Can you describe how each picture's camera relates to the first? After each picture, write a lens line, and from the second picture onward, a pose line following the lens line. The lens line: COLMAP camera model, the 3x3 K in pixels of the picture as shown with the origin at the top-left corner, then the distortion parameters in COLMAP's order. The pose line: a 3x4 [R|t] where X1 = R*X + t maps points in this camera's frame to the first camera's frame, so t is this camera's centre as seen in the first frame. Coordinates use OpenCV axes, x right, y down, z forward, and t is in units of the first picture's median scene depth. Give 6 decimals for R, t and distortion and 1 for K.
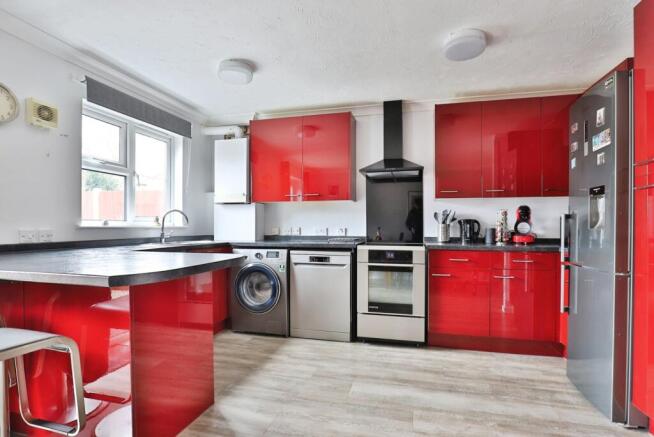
lens RADIAL K [[325.4, 0, 326.6], [0, 325.4, 223.1], [0, 0, 1]] dist [-0.015721, -0.001113]
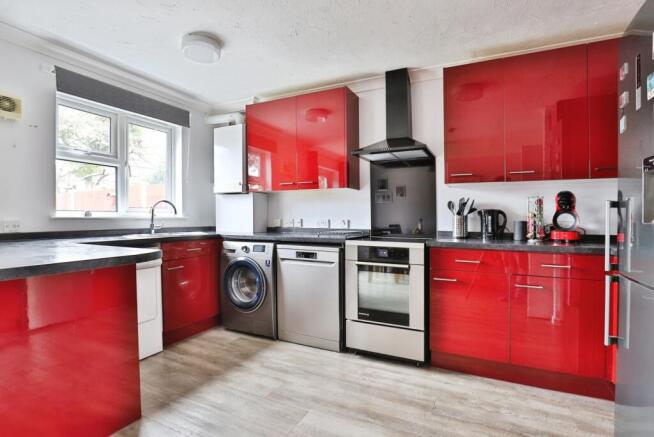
lens RADIAL K [[315.1, 0, 327.9], [0, 315.1, 214.7], [0, 0, 1]] dist [-0.021941, 0.001035]
pose [[0.980789, 0.001530, -0.195063, 0.209074], [-0.001369, 0.999999, 0.000963, 0.000879], [0.195064, -0.000678, 0.980790, 0.181201]]
